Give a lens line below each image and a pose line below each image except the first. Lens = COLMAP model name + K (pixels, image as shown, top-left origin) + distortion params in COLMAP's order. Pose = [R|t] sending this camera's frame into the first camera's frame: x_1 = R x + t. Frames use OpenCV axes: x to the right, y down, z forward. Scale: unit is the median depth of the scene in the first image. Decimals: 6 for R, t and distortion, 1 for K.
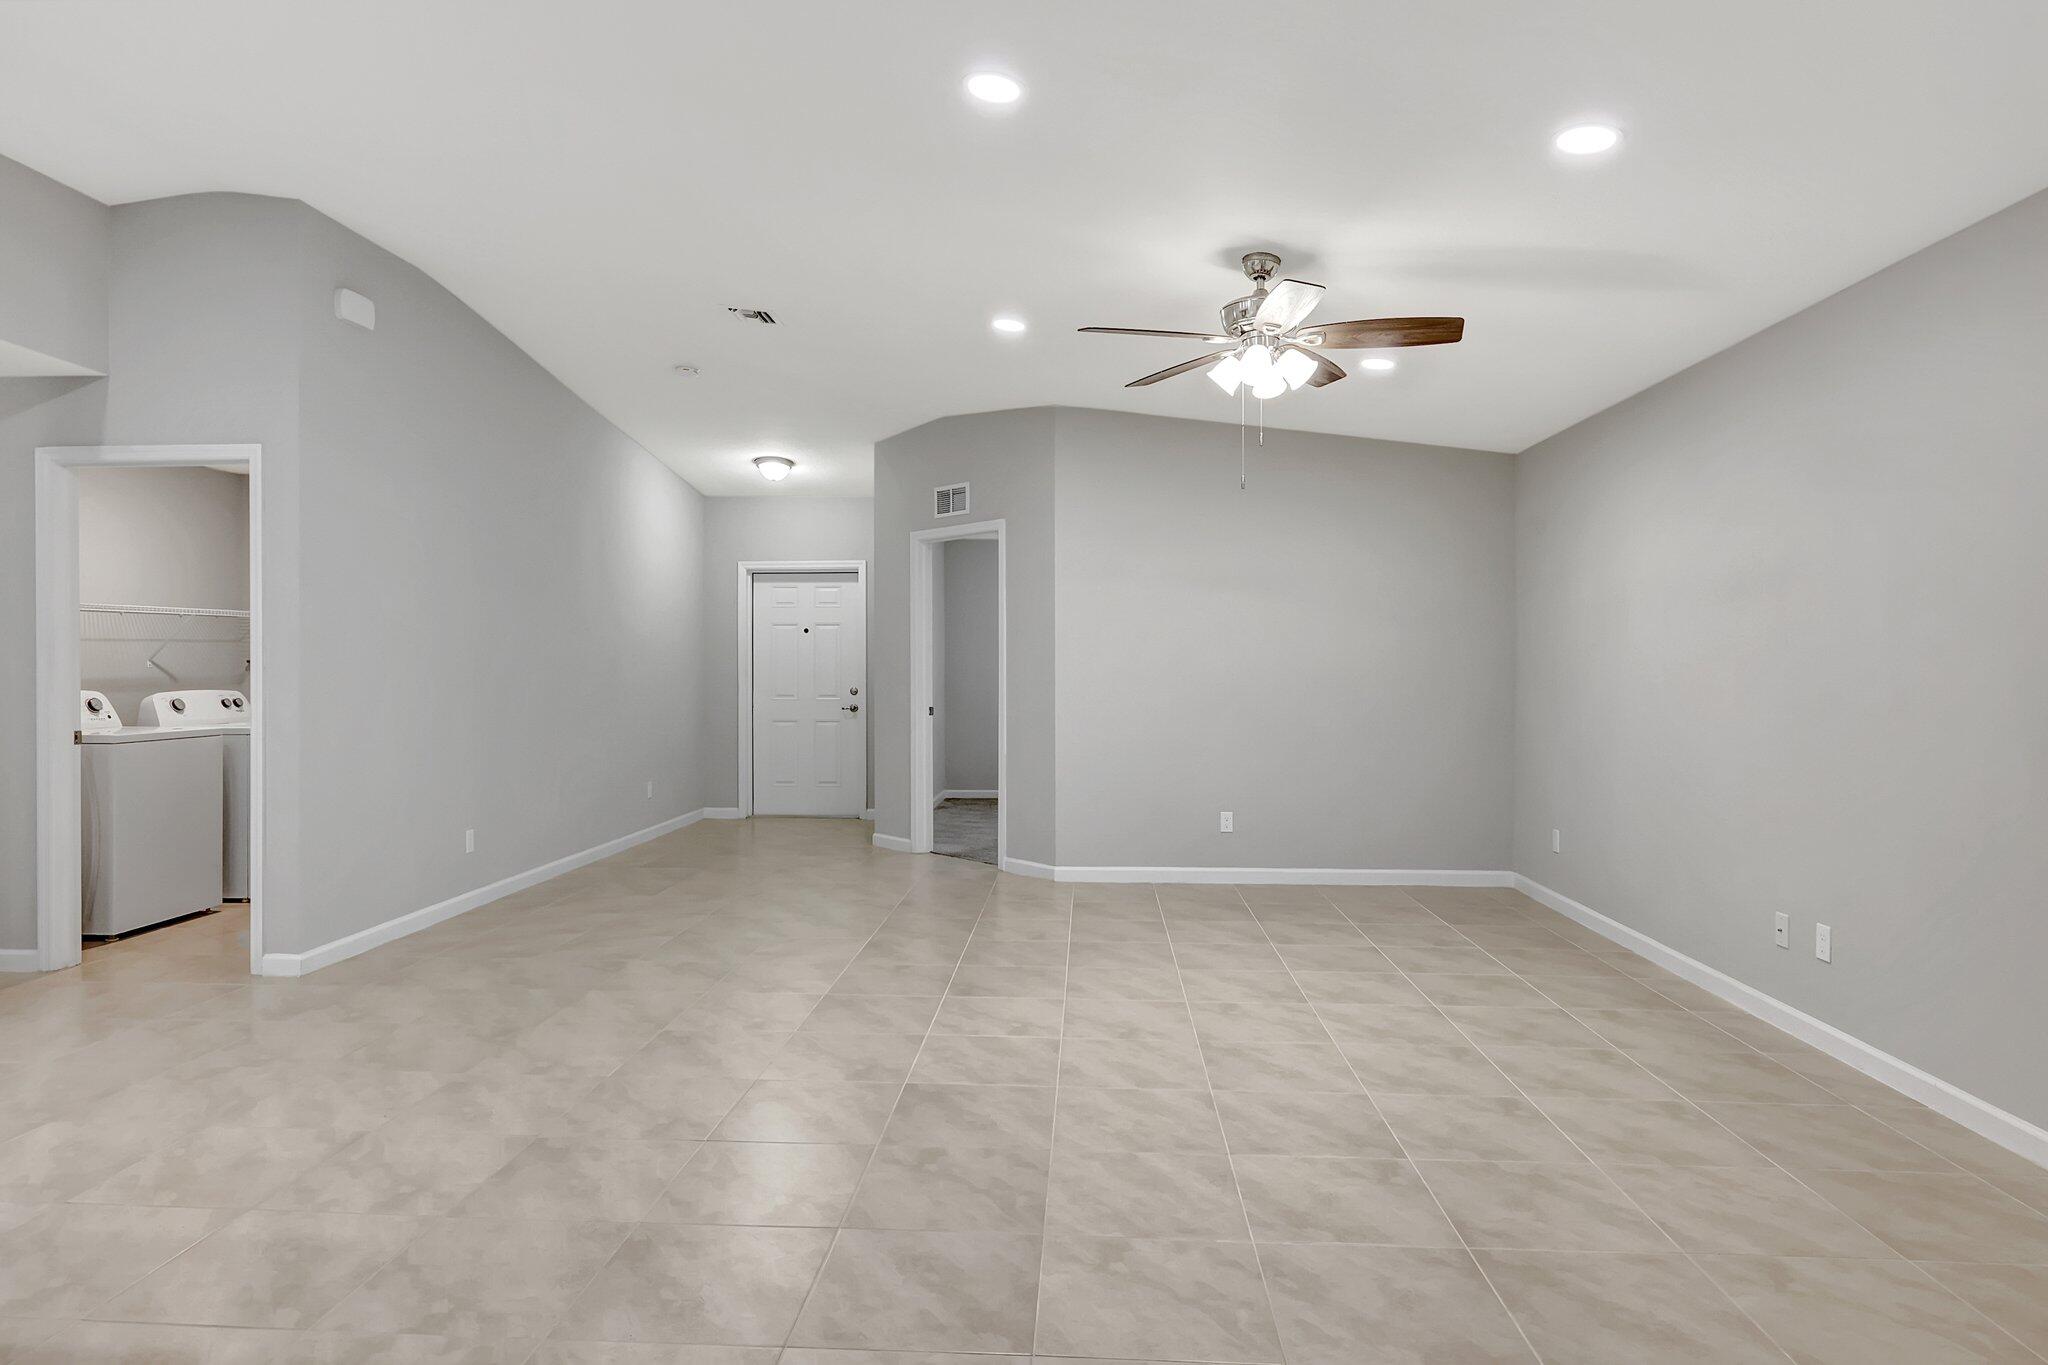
lens RADIAL K [[1172.3, 0, 1031.8], [0, 1172.3, 667.2], [0, 0, 1]] dist [0.004549, -0.003339]
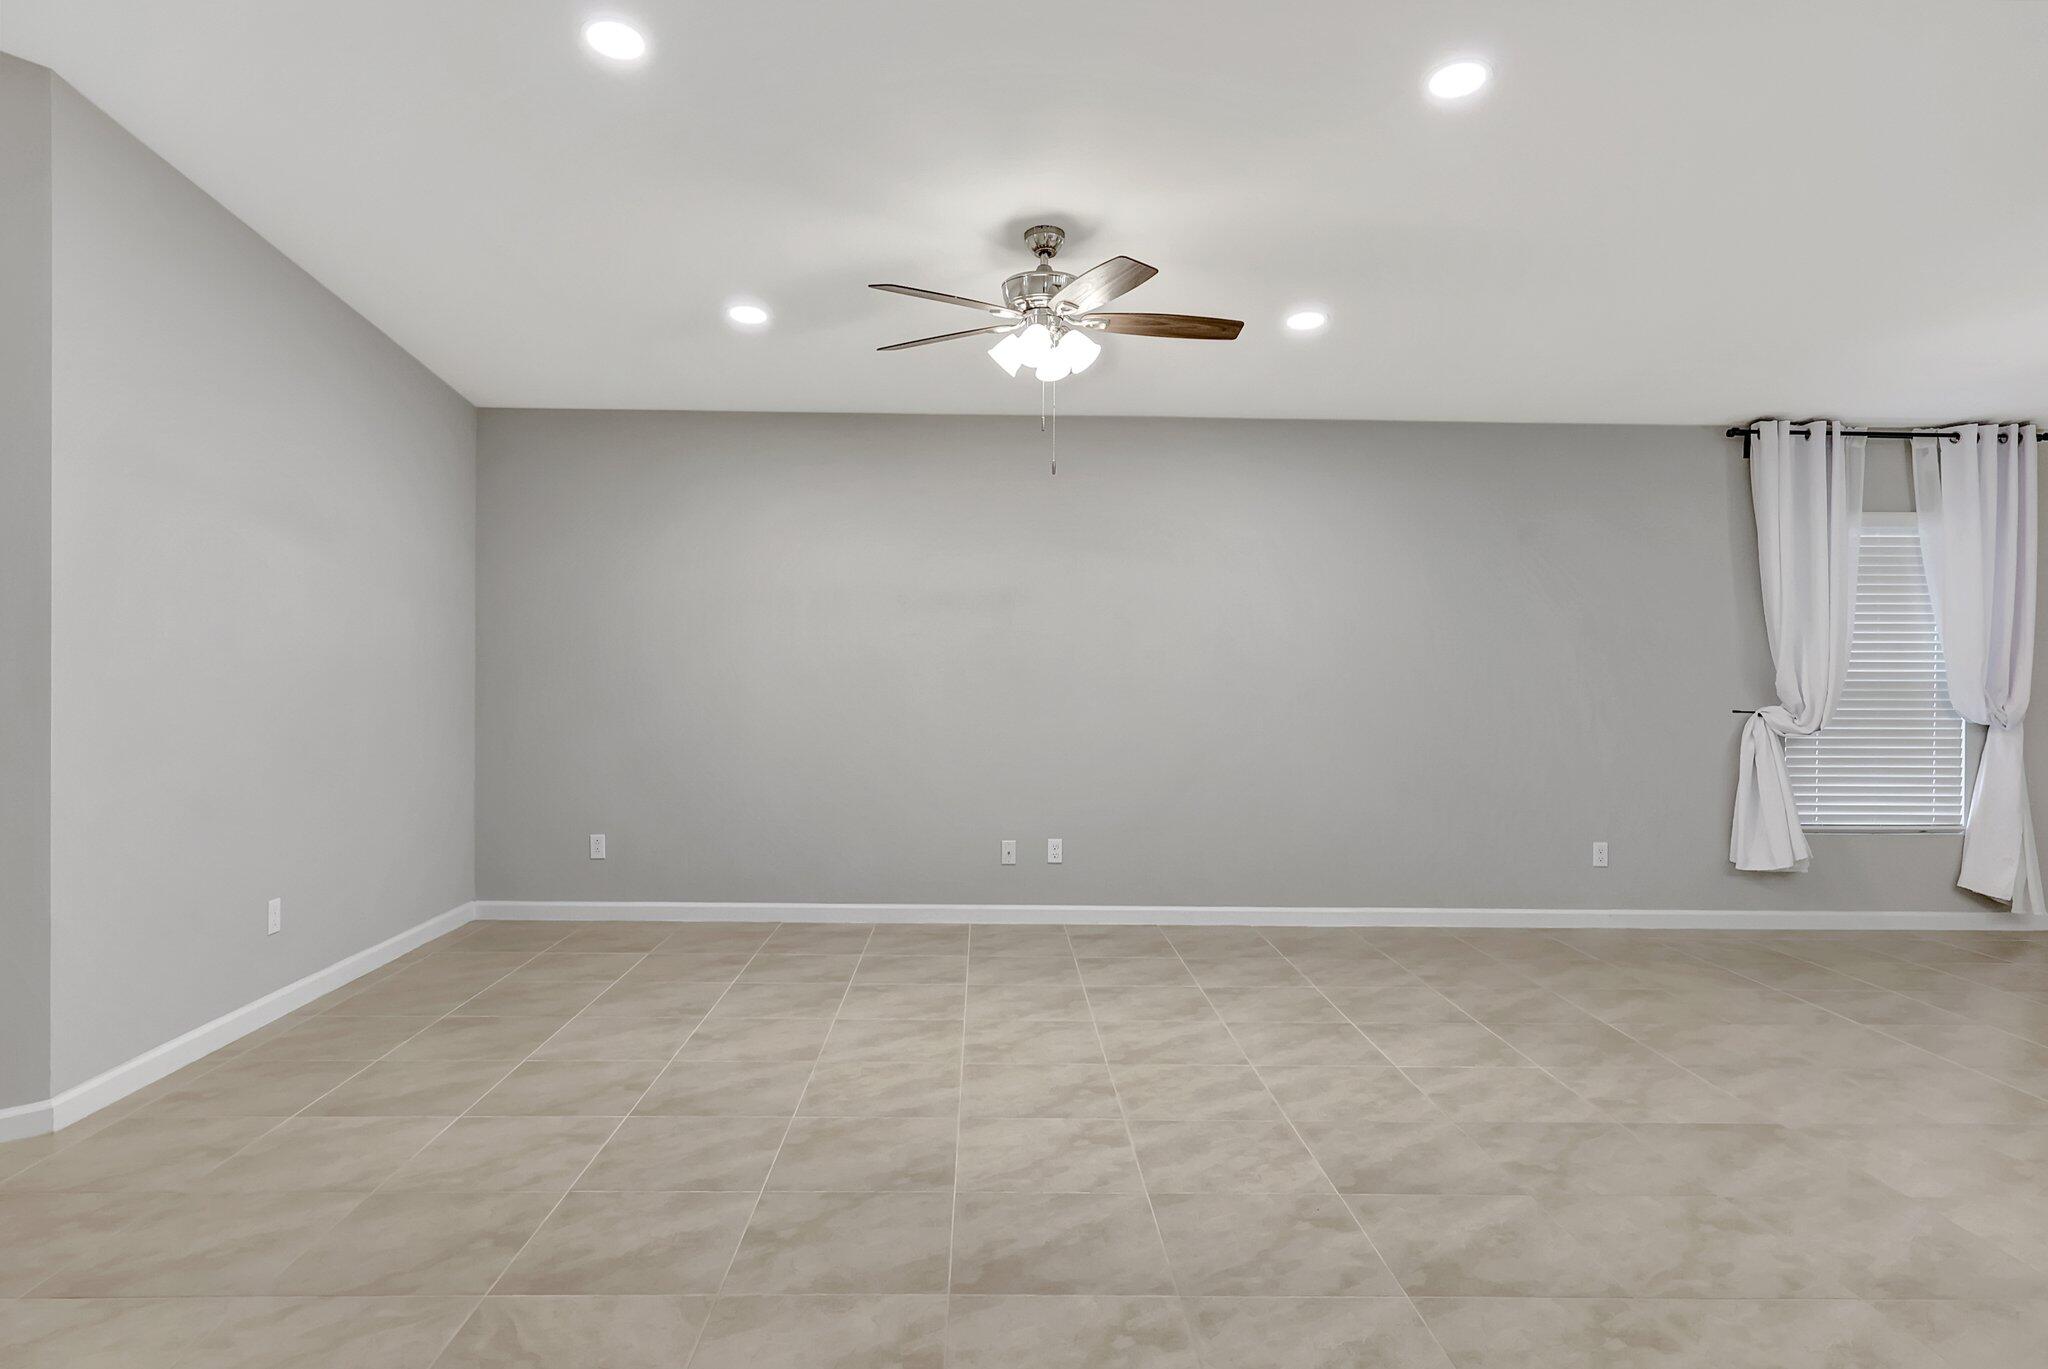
lens RADIAL K [[1172.3, 0, 1004.2], [0, 1172.3, 678.6], [0, 0, 1]] dist [0.004549, -0.003339]
pose [[-0.071499, -0.009401, 0.997396, -0.712845], [-0.009913, 0.999913, 0.008714, 0.002686], [-0.997391, -0.009264, -0.071586, 1.046698]]
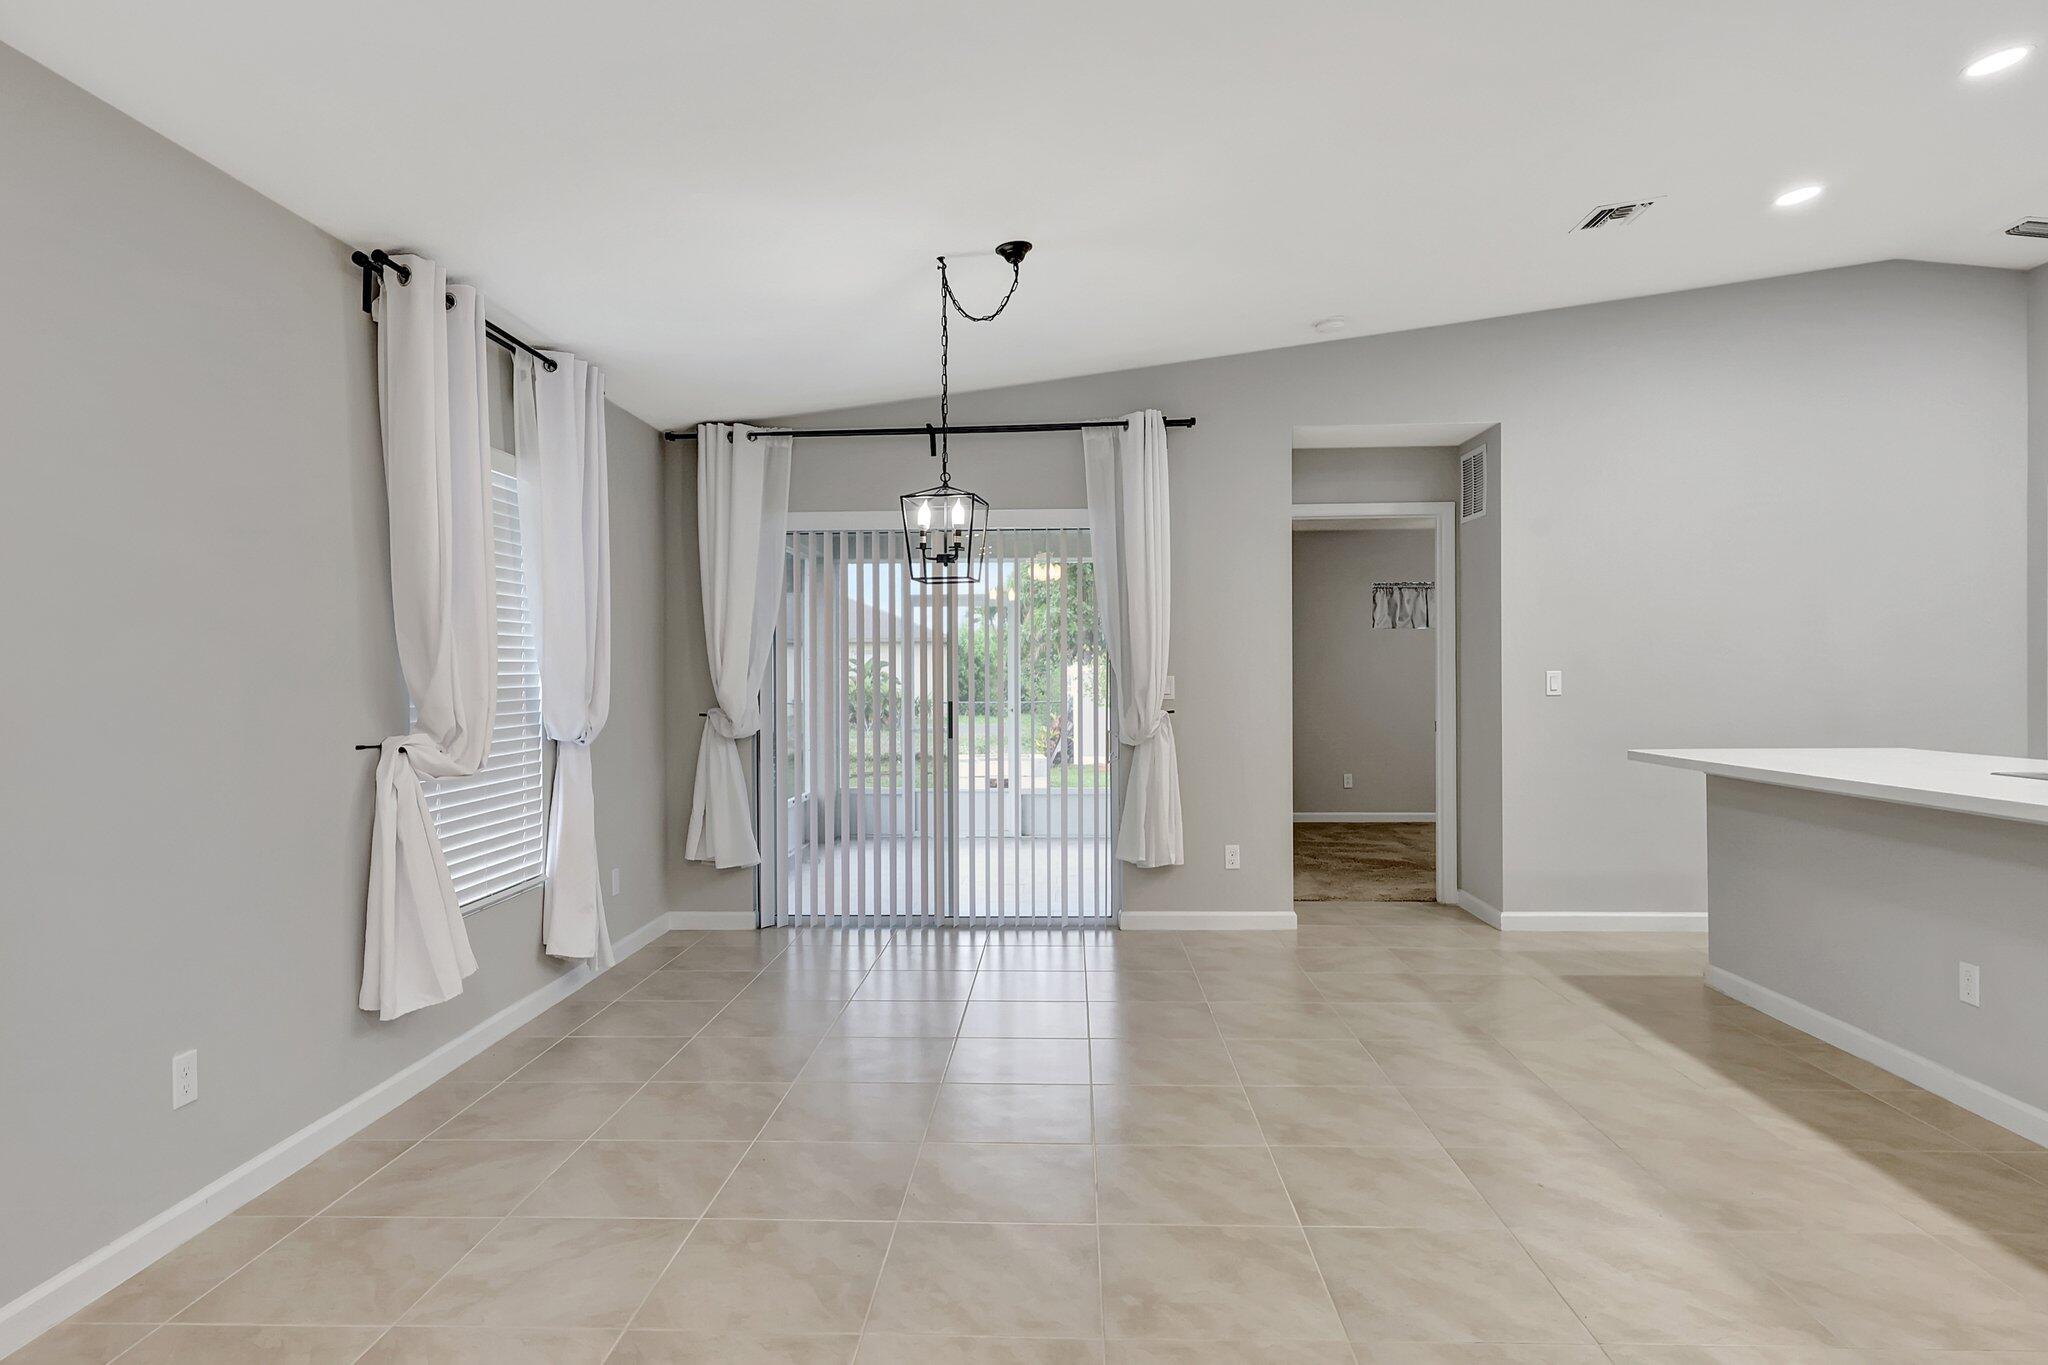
lens RADIAL K [[1172.3, 0, 1024.0], [0, 1172.3, 681.0], [0, 0, 1]] dist [0.004549, -0.003339]
pose [[-0.999894, 0.007184, -0.012701, 0.139233], [0.007137, 0.999968, 0.003721, 0.000290], [0.012727, 0.003630, -0.999912, 0.892711]]
